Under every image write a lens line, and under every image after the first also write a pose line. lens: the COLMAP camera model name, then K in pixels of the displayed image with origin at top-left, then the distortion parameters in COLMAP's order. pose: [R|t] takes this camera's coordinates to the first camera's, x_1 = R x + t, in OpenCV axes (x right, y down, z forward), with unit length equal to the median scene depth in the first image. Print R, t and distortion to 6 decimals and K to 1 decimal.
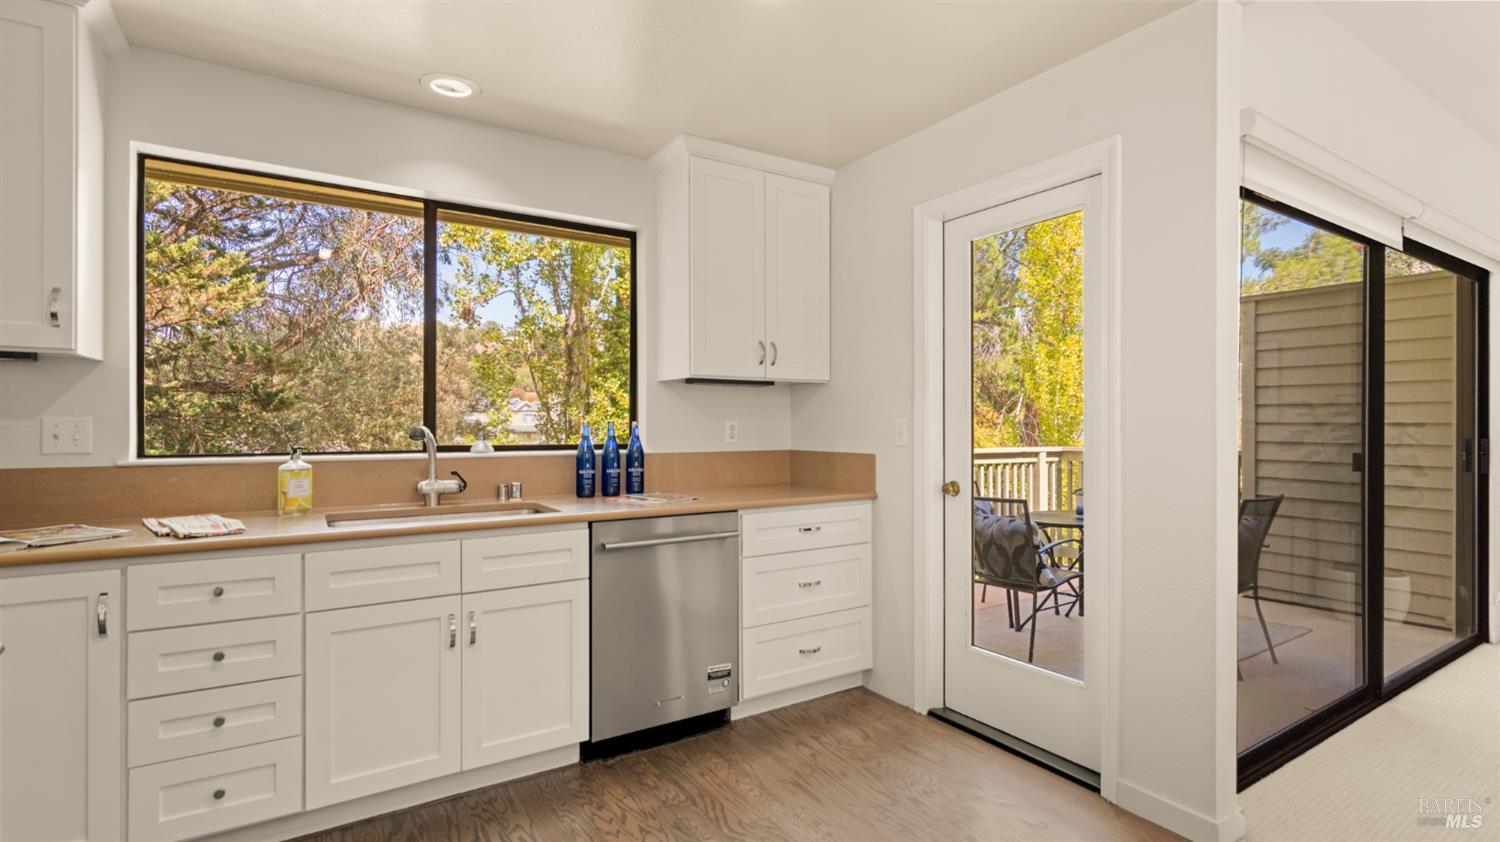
lens RADIAL K [[700.9, 0, 742.8], [0, 700.9, 412.6], [0, 0, 1]] dist [-0.011667, 0.002358]
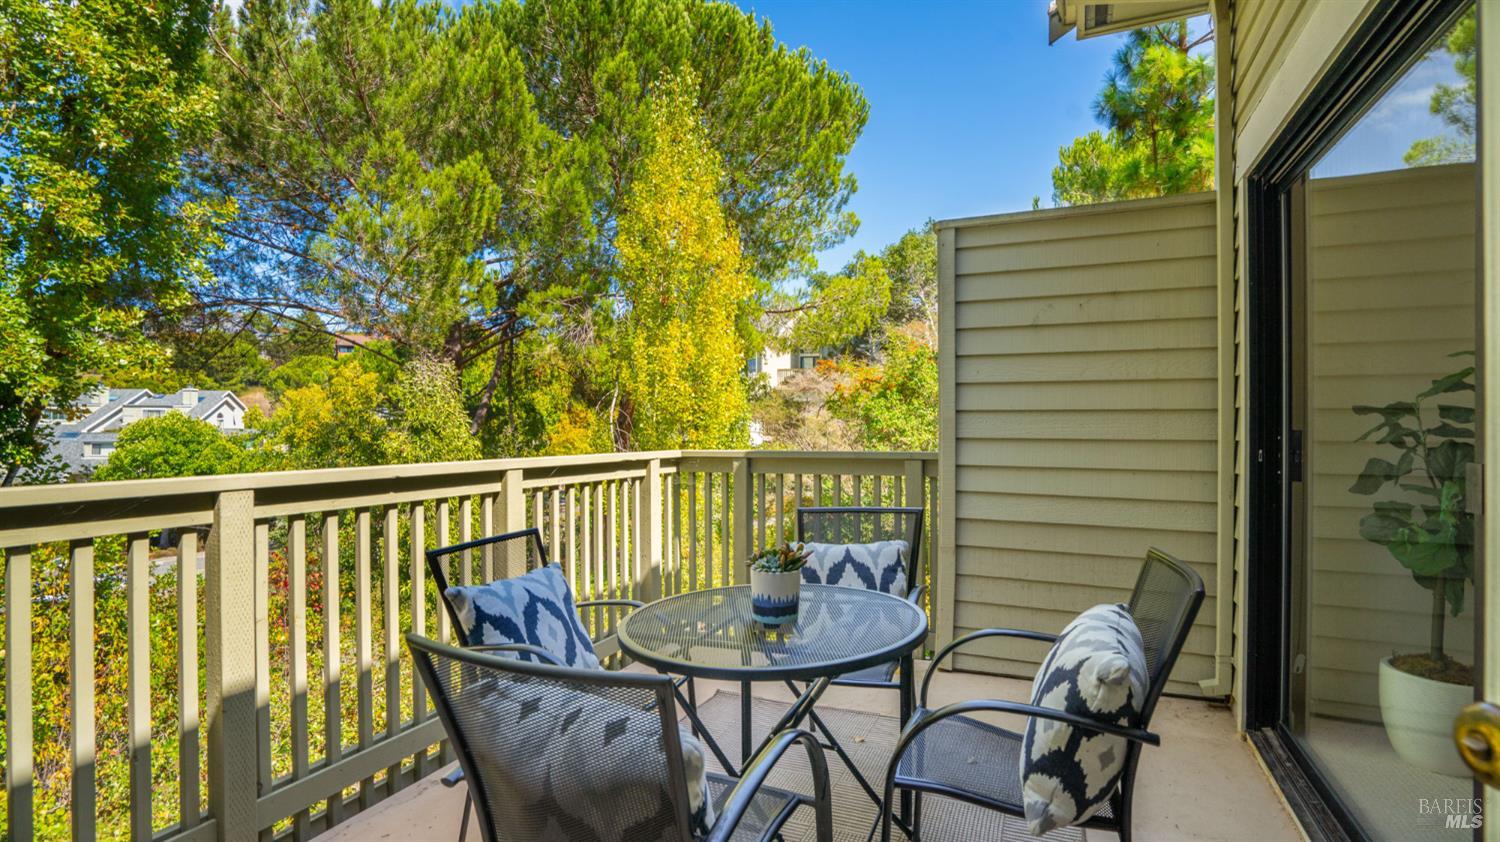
lens RADIAL K [[700.9, 0, 749.6], [0, 700.9, 424.2], [0, 0, 1]] dist [-0.011667, 0.002358]
pose [[0.842094, -0.004401, 0.539313, 0.082736], [-0.003585, 0.999899, 0.013758, 0.007975], [-0.539319, -0.013519, 0.841993, 0.217819]]
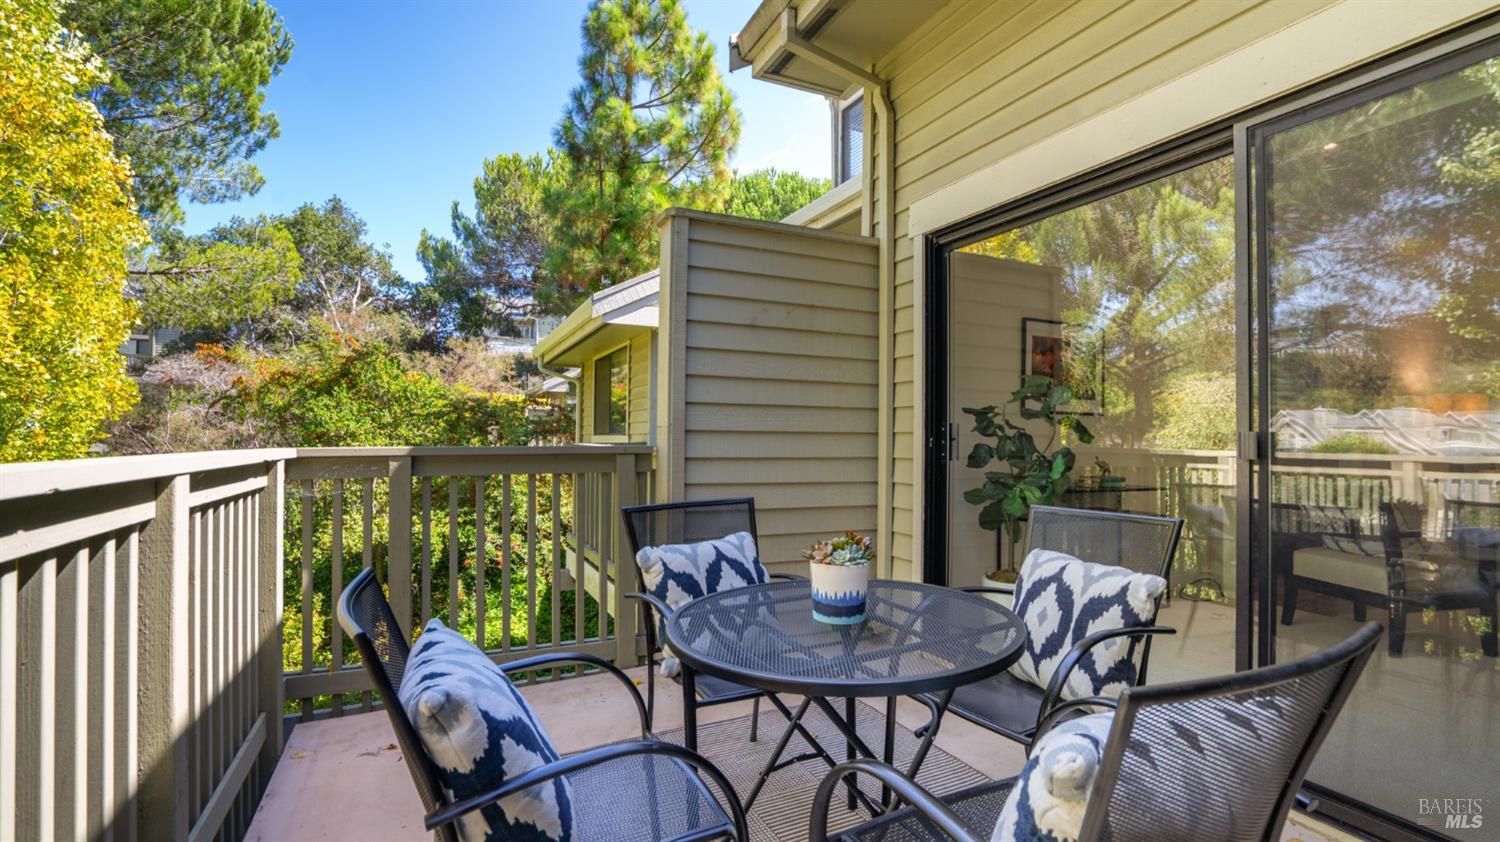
lens RADIAL K [[700.9, 0, 745.6], [0, 700.9, 429.4], [0, 0, 1]] dist [-0.011667, 0.002358]
pose [[0.135041, 0.008080, 0.990807, 0.032743], [-0.019061, 0.999803, -0.005556, 0.017607], [-0.990657, -0.018135, 0.135168, 0.345754]]
